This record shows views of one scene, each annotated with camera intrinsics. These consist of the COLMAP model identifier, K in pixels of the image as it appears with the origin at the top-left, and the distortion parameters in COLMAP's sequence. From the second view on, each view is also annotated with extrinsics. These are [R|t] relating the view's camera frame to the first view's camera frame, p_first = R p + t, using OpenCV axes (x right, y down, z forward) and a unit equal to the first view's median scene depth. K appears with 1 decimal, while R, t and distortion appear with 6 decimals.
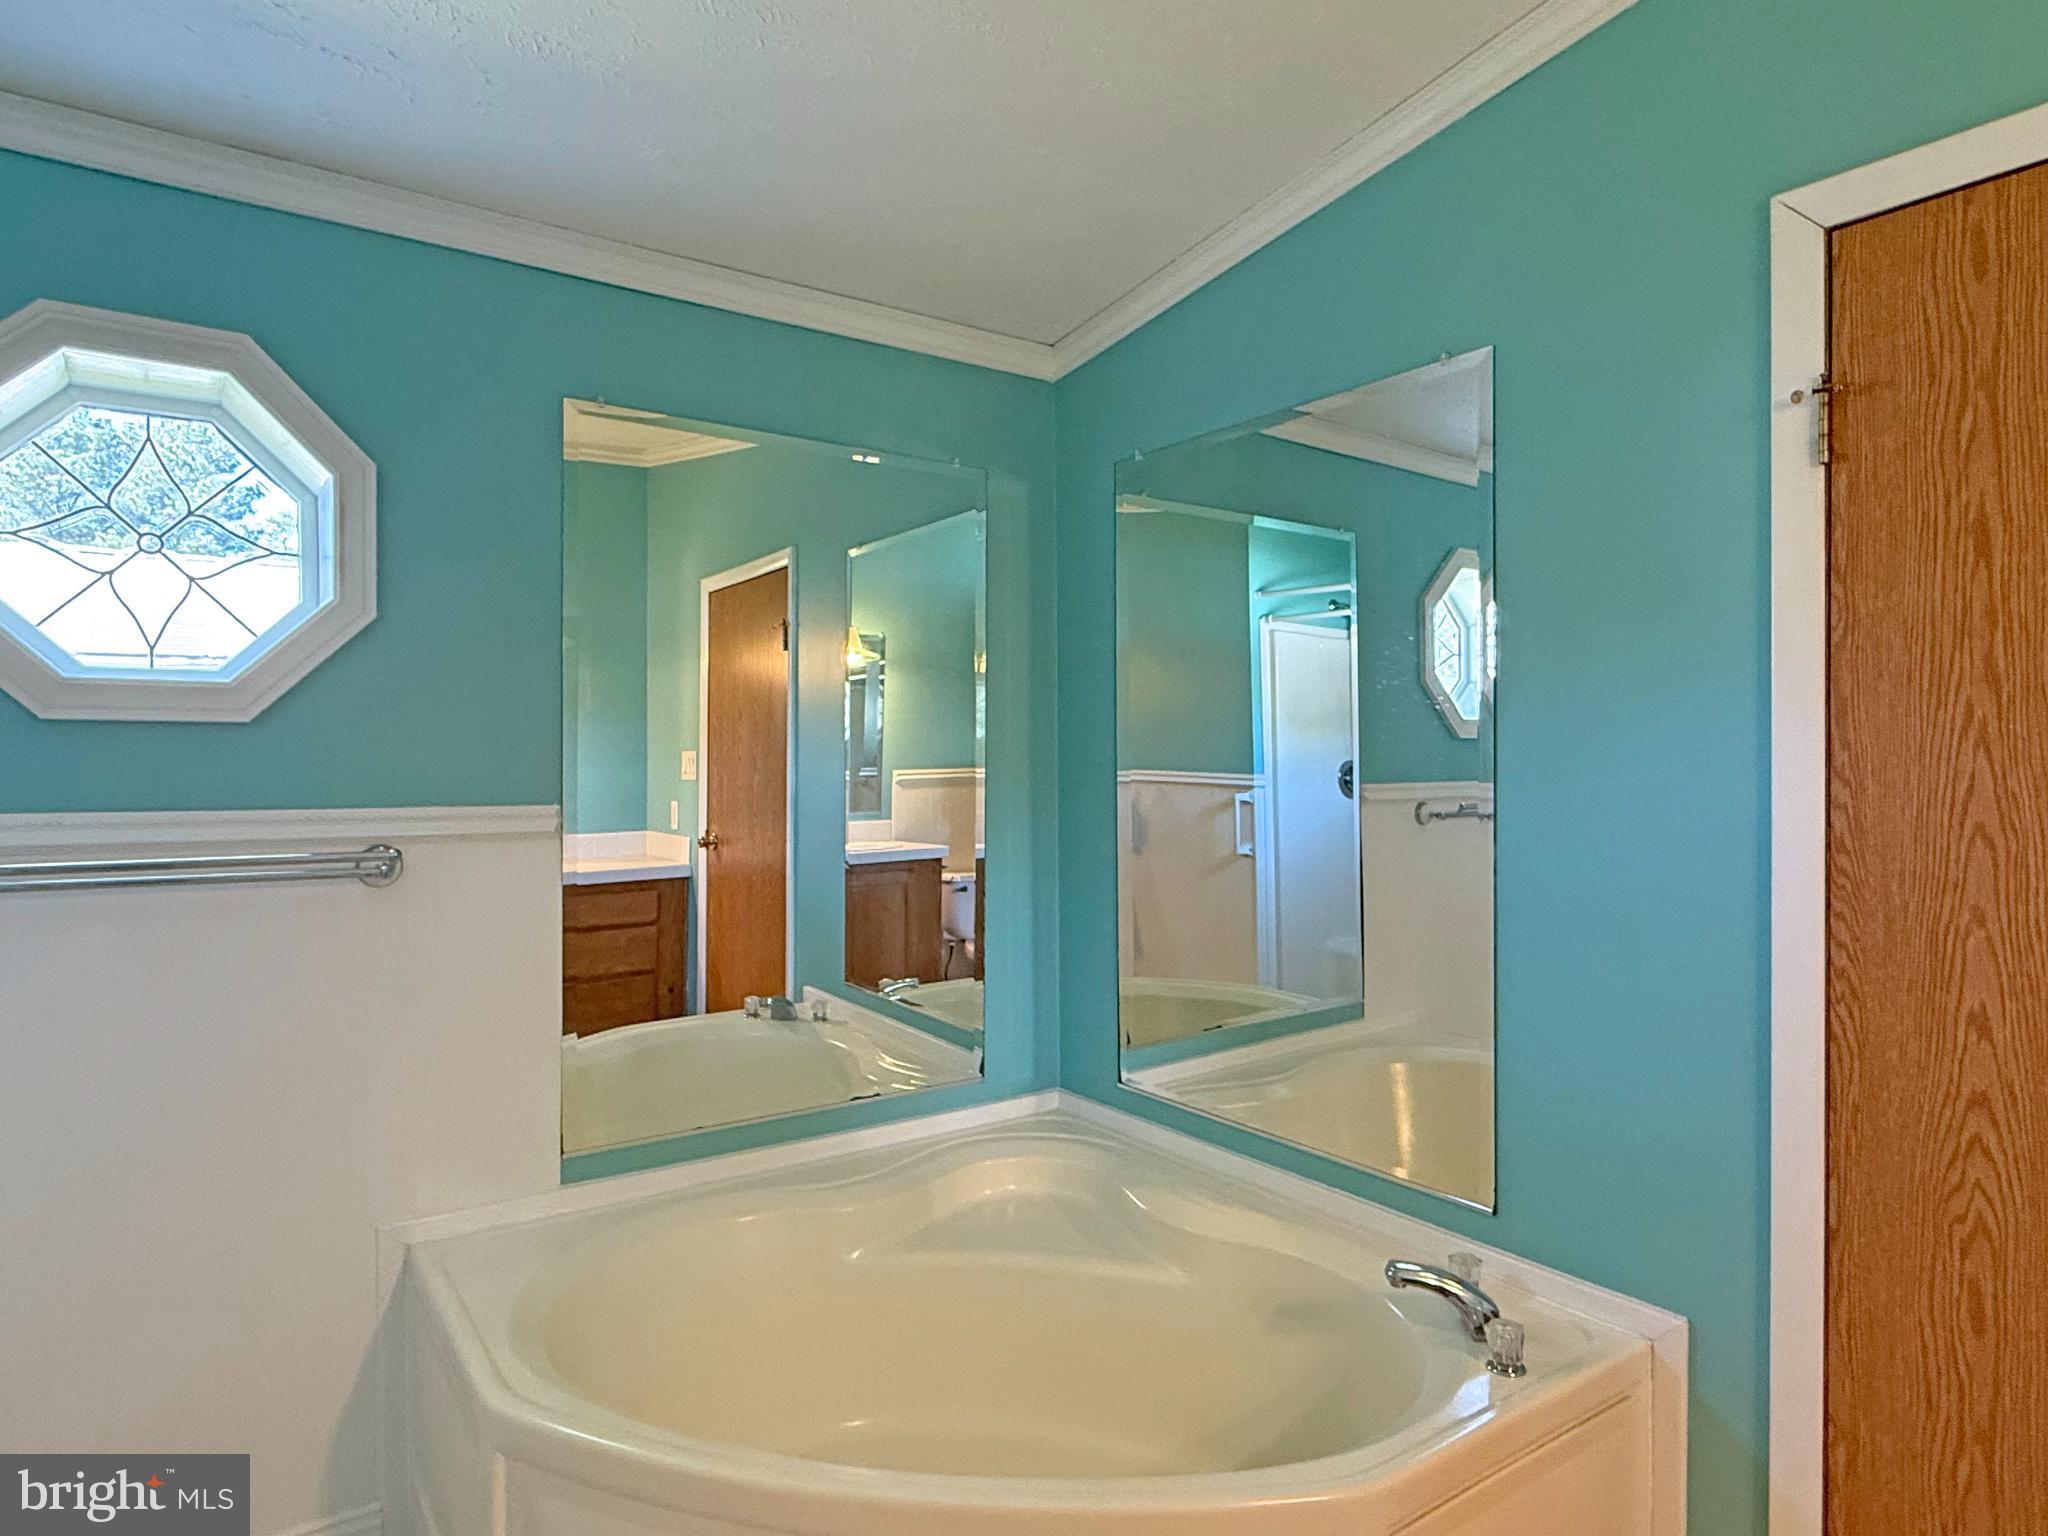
lens RADIAL K [[1192.7, 0, 1022.5], [0, 1192.7, 766.3], [0, 0, 1]] dist [0.004044, -0.000886]
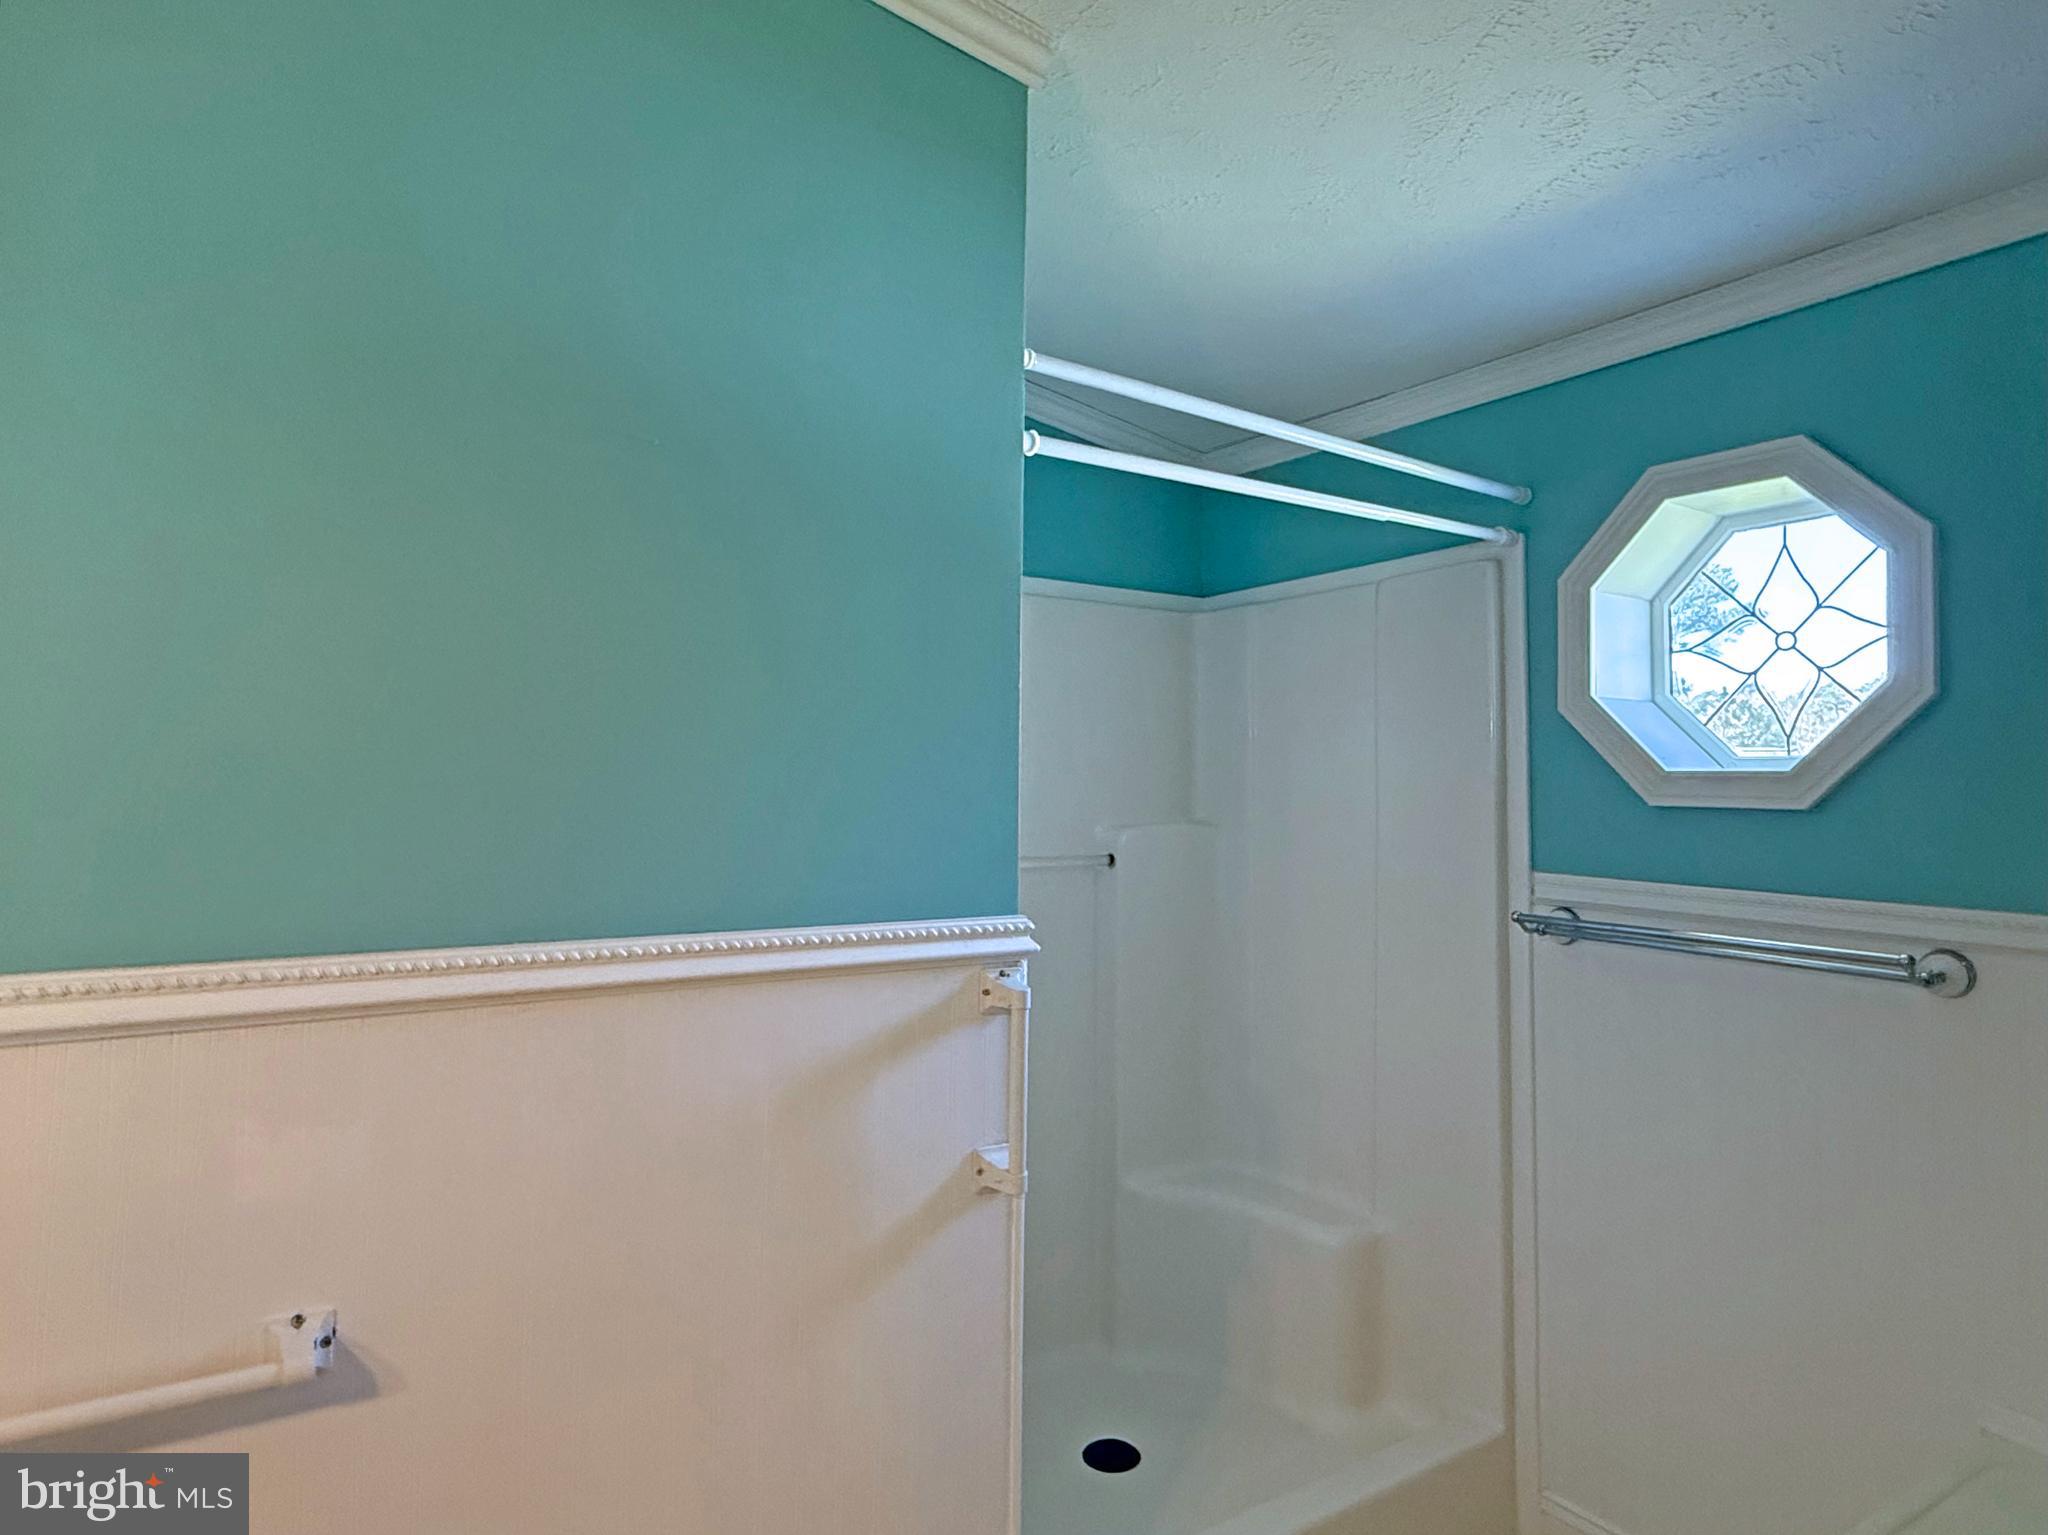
lens RADIAL K [[1192.7, 0, 1023.4], [0, 1192.7, 762.1], [0, 0, 1]] dist [0.004044, -0.000886]
pose [[-0.049106, -0.017274, -0.998644, 0.387571], [-0.013499, 0.999771, -0.016629, -0.049174], [0.998702, 0.012664, -0.049328, 0.364748]]
